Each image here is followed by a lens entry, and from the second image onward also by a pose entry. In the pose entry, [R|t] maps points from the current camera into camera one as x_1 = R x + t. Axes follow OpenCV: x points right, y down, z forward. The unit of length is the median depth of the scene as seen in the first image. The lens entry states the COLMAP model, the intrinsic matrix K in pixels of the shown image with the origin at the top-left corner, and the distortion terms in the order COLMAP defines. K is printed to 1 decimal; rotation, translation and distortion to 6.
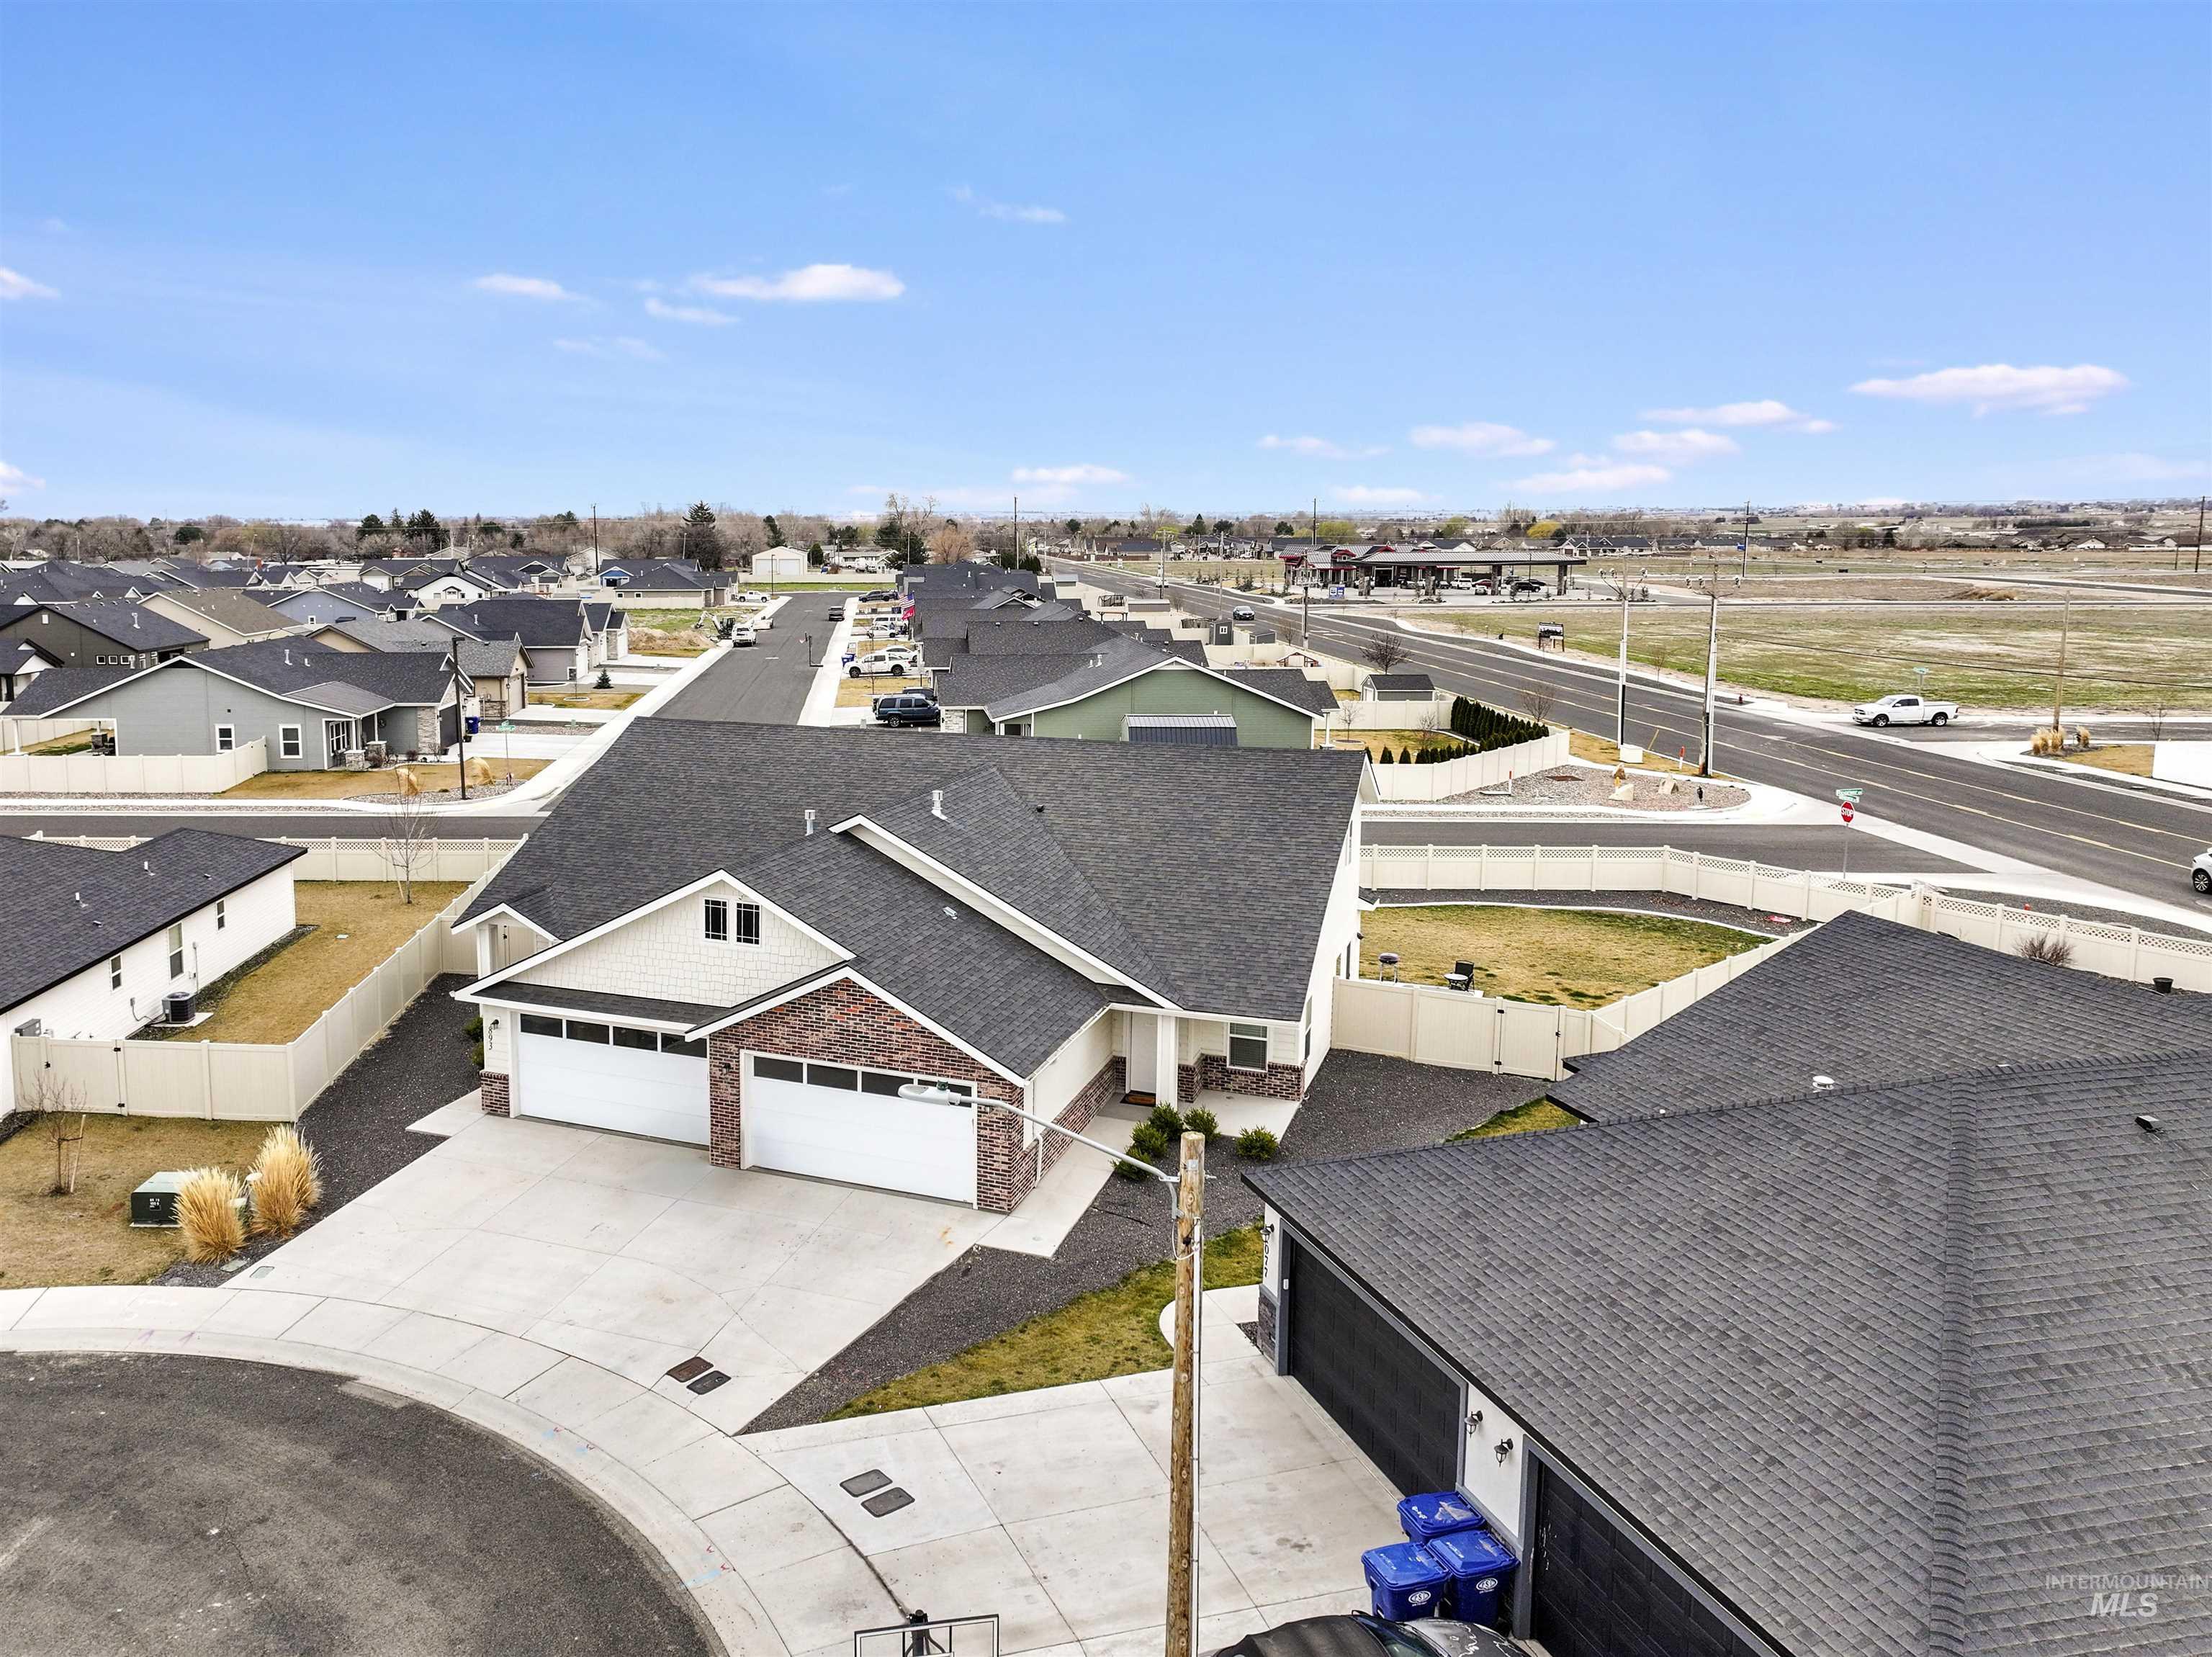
lens RADIAL K [[1669.7, 0, 873.3], [0, 1669.7, 728.4], [0, 0, 1]] dist [0.003138, 0.001593]
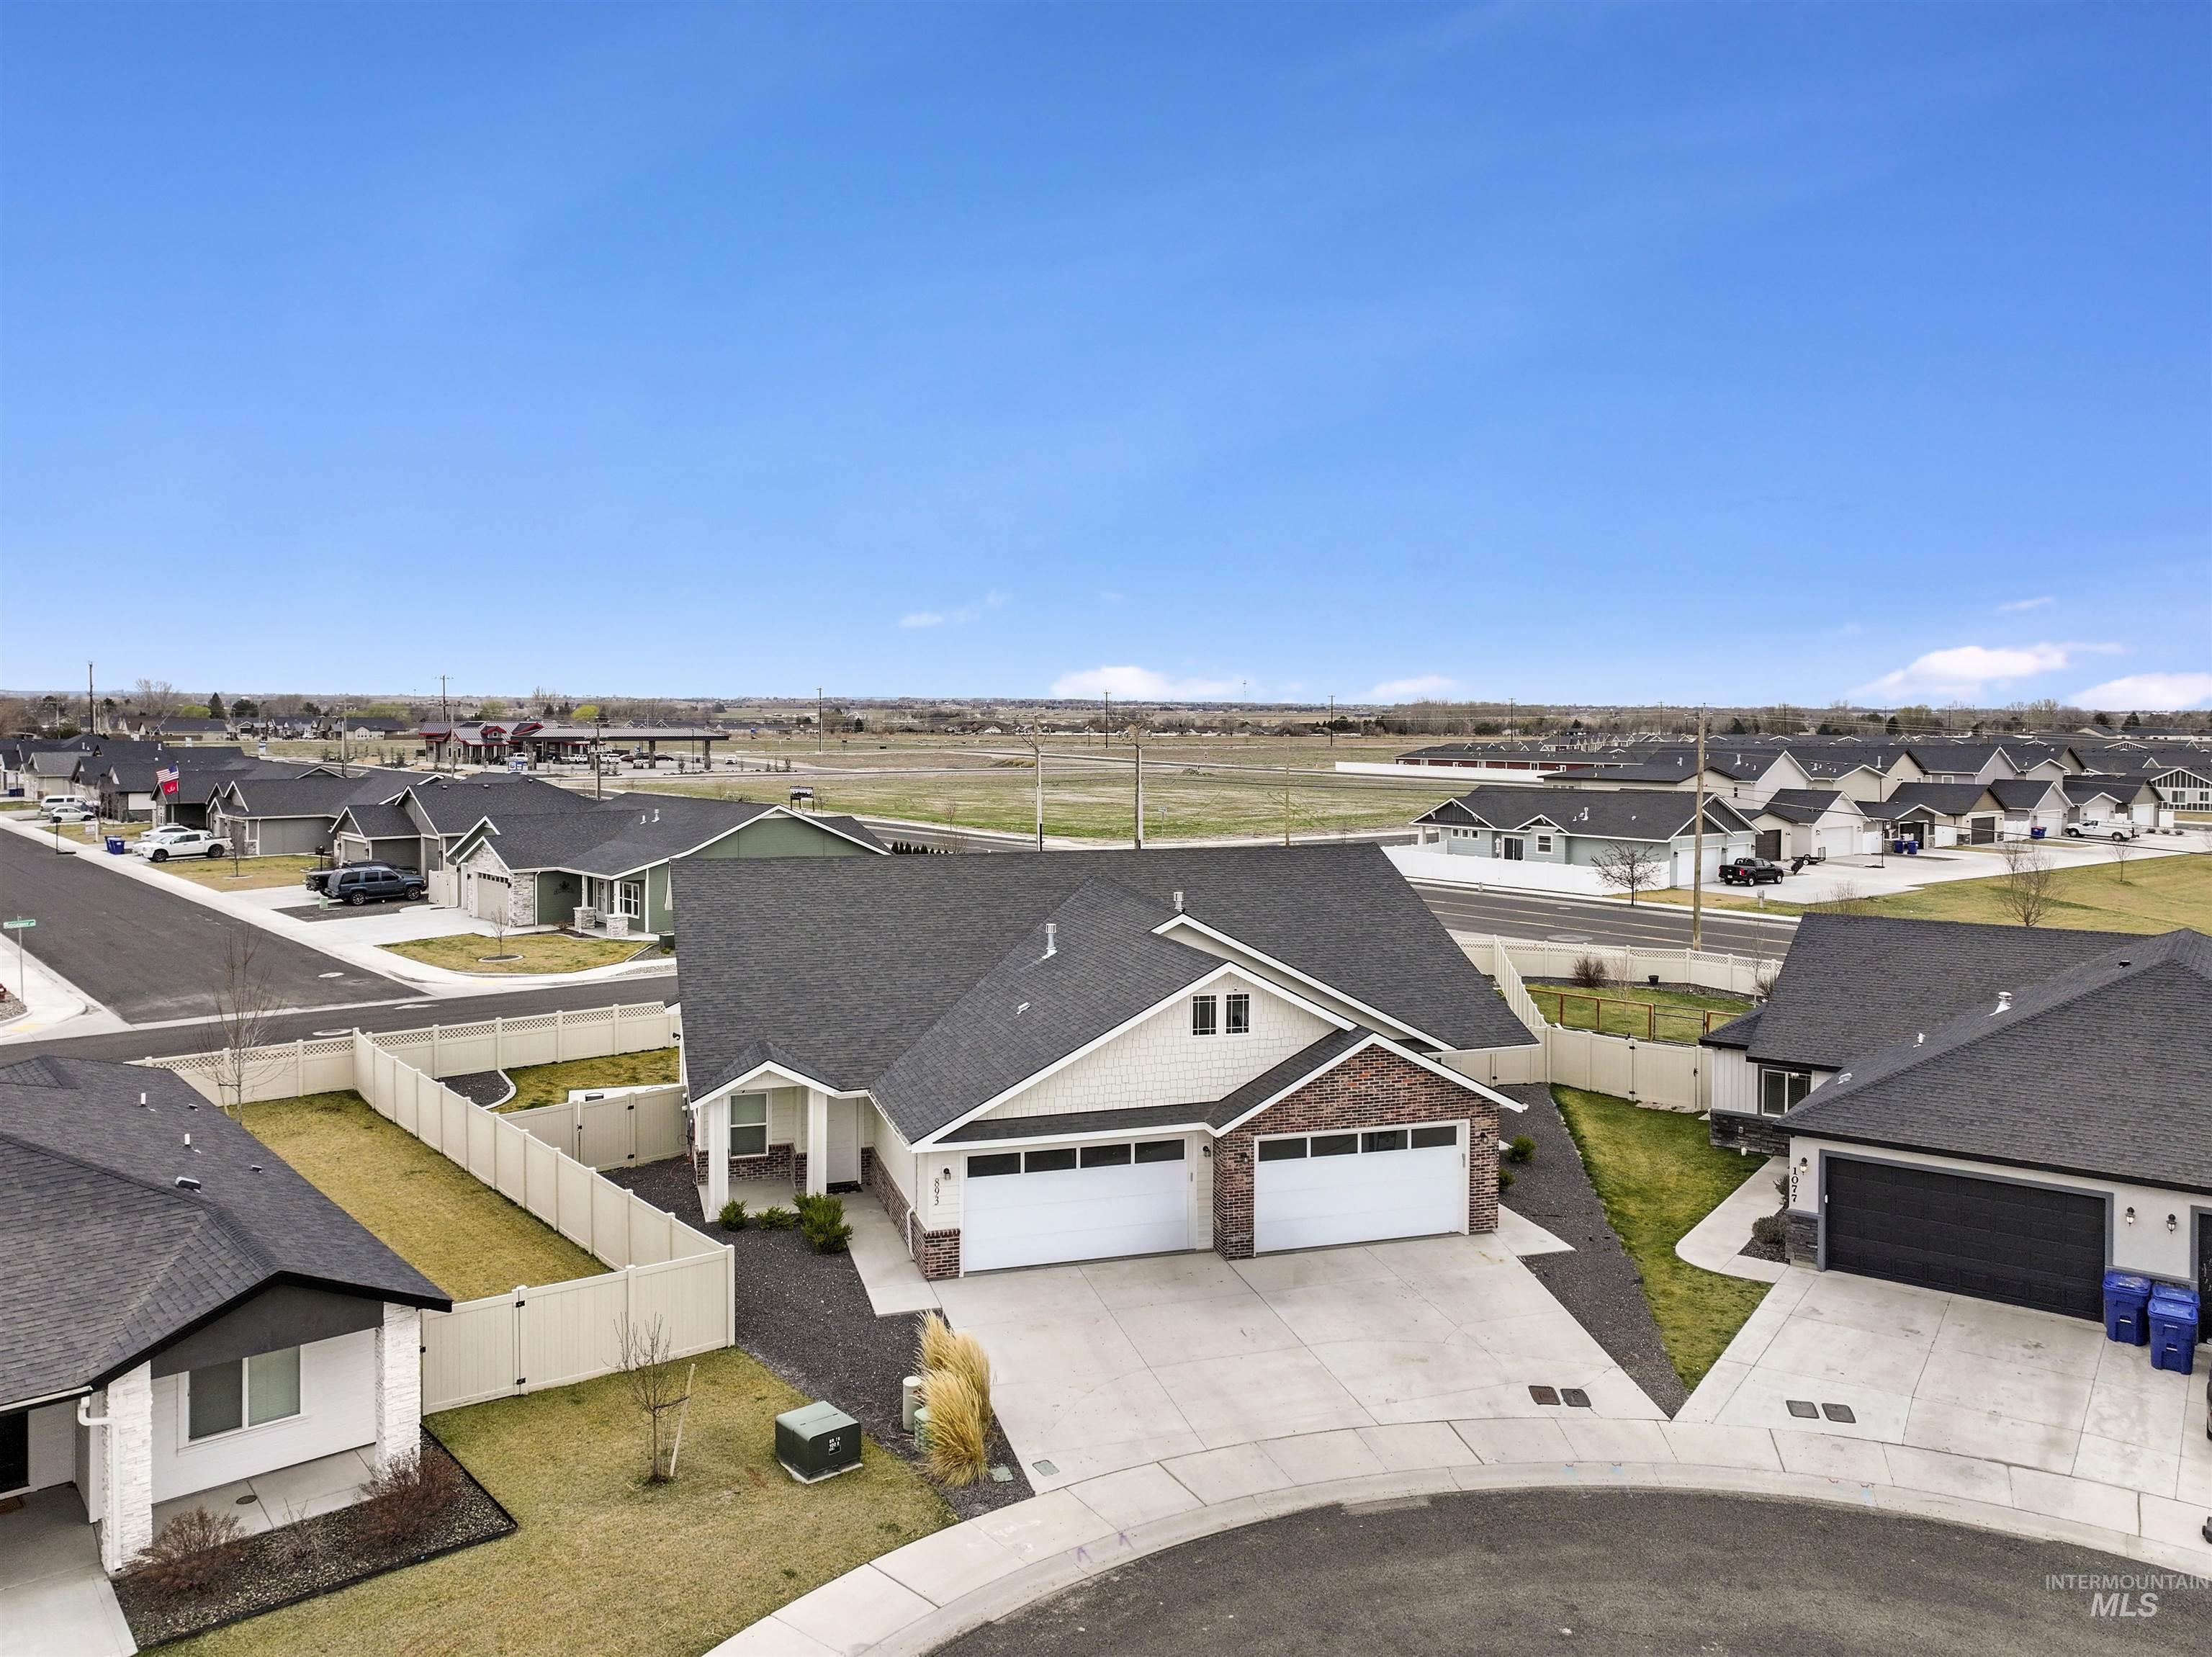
lens RADIAL K [[1617.9, 0, 1118.1], [0, 1617.9, 711.2], [0, 0, 1]] dist [0.003569, 0.002770]
pose [[0.741146, 0.011600, 0.671243, -0.801422], [0.070080, 0.993051, -0.094539, 0.019955], [-0.667676, 0.117108, 0.735183, 0.286891]]
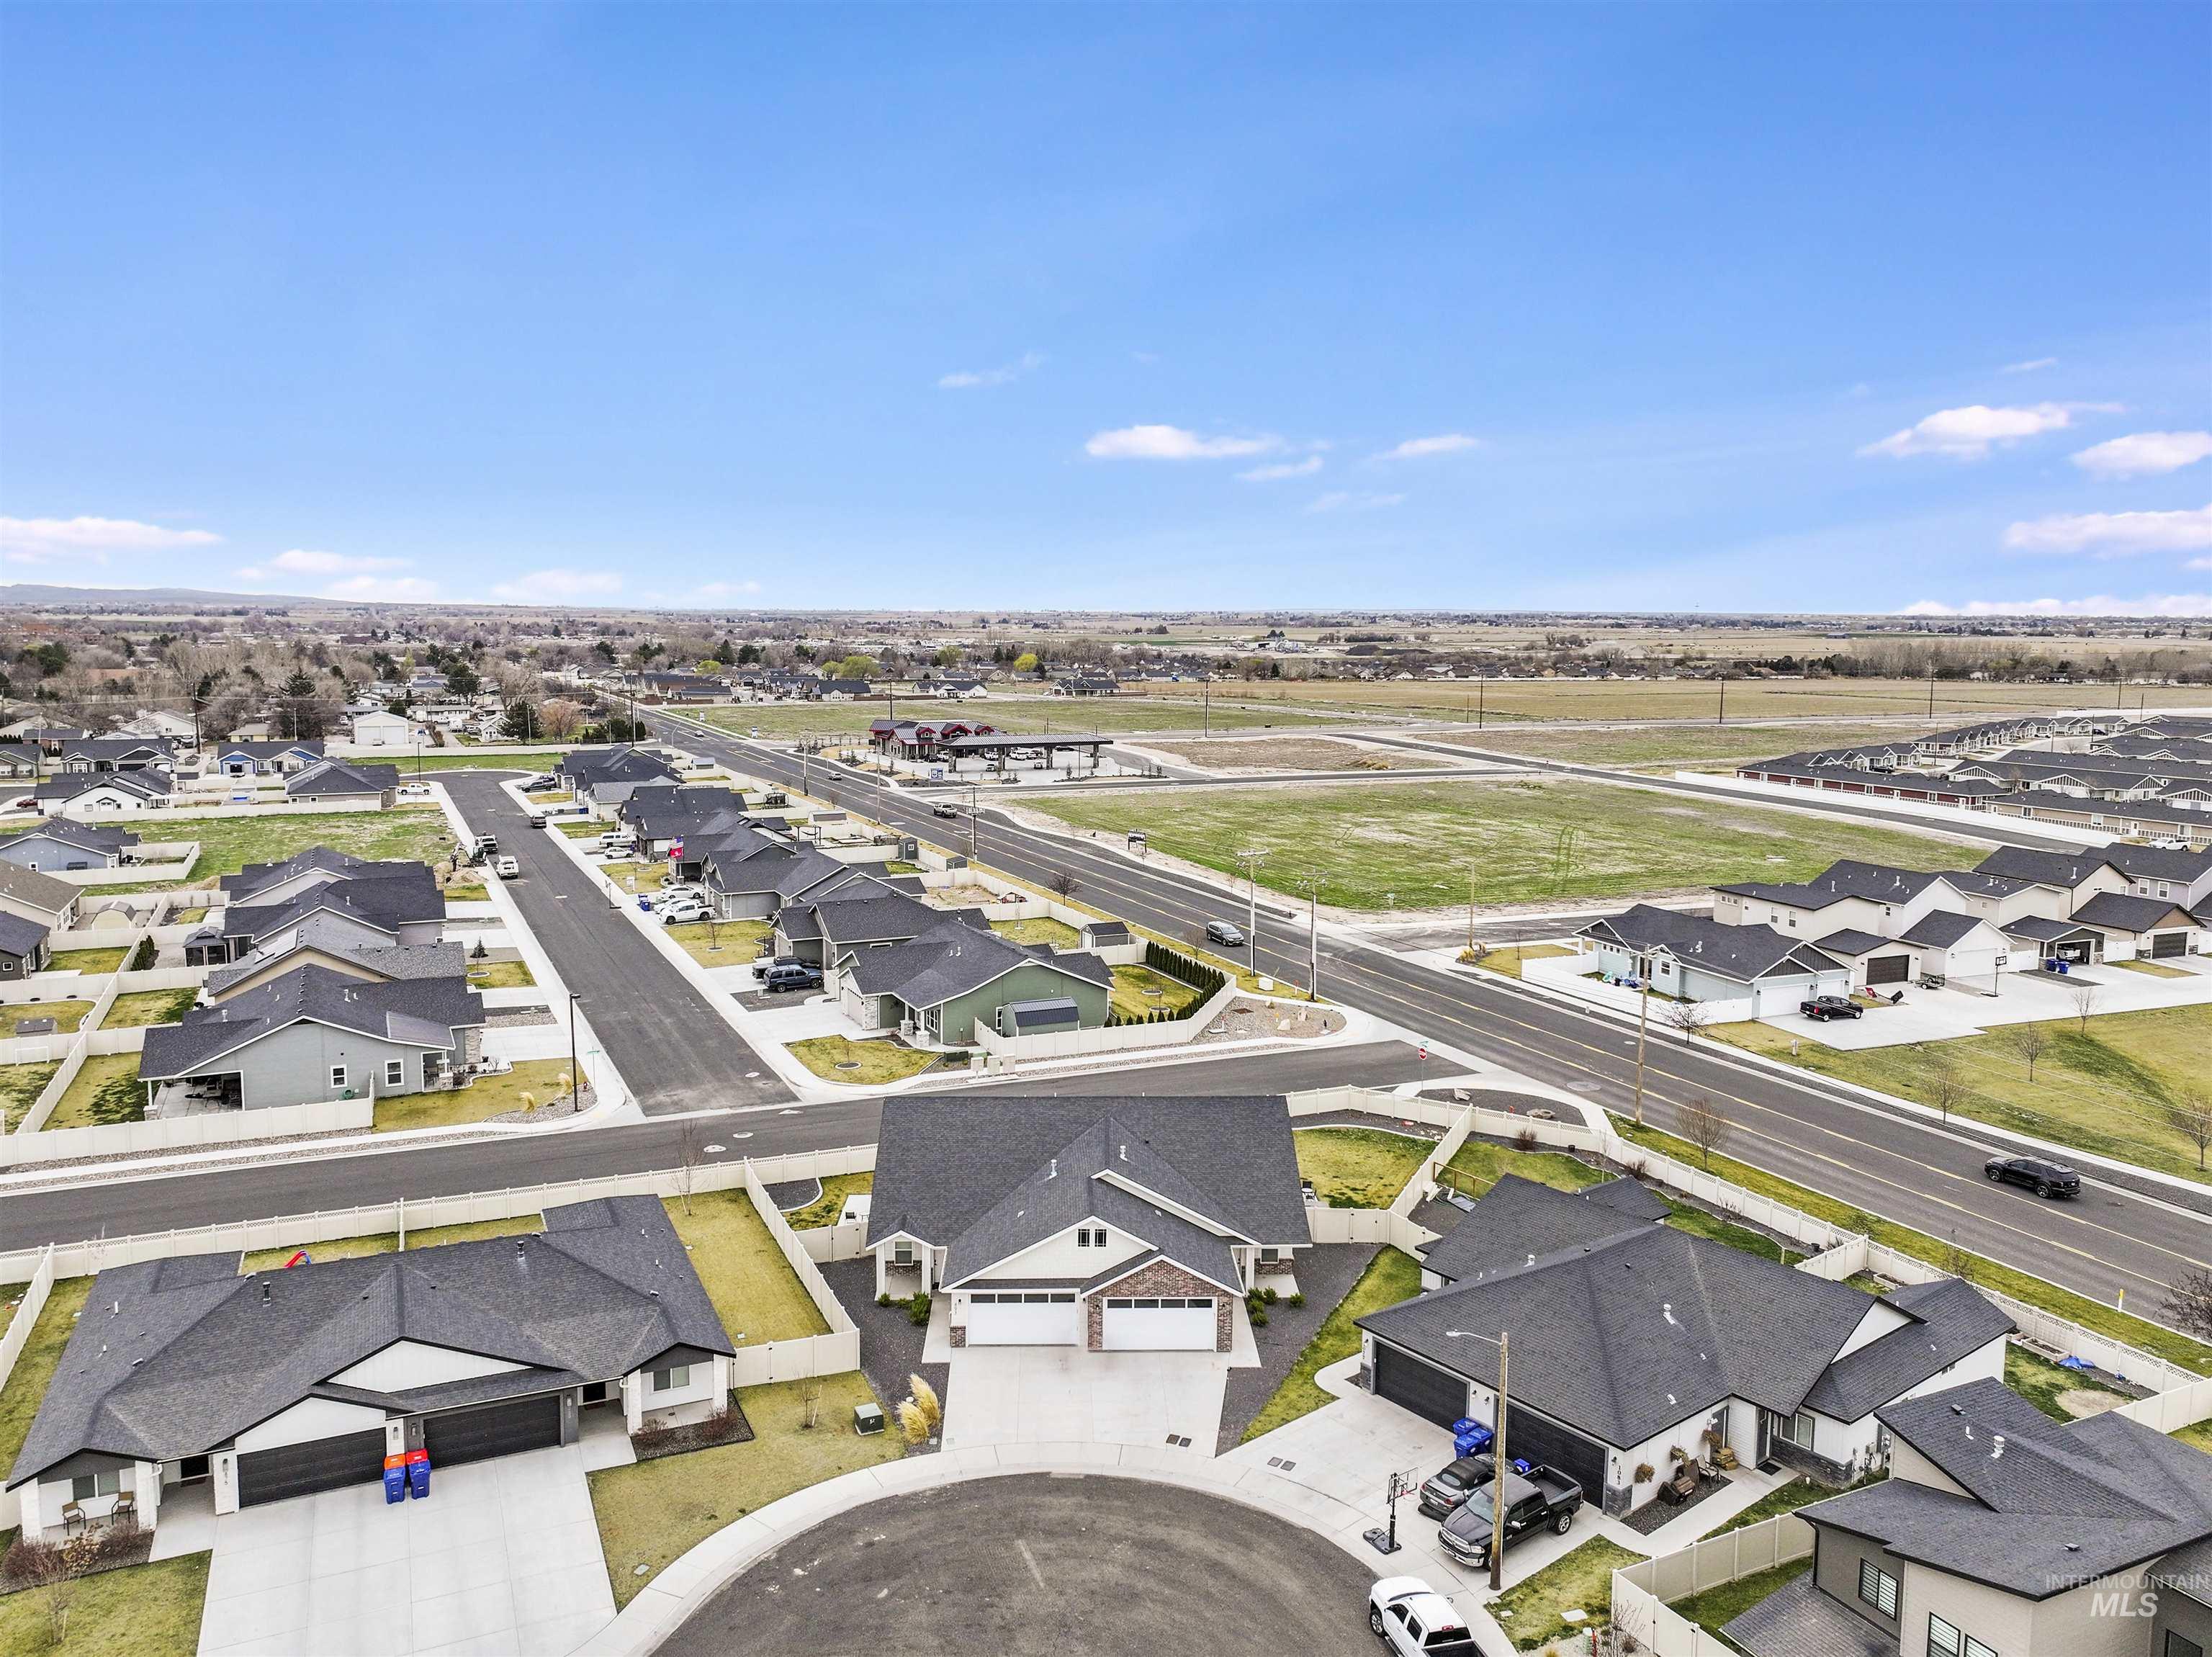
lens RADIAL K [[1617.9, 0, 1118.1], [0, 1617.9, 711.2], [0, 0, 1]] dist [0.003569, 0.002770]
pose [[0.895409, -0.007940, 0.445173, -0.989608], [0.034464, 0.998077, -0.051520, -0.460673], [-0.443908, 0.061474, 0.893961, -0.948146]]
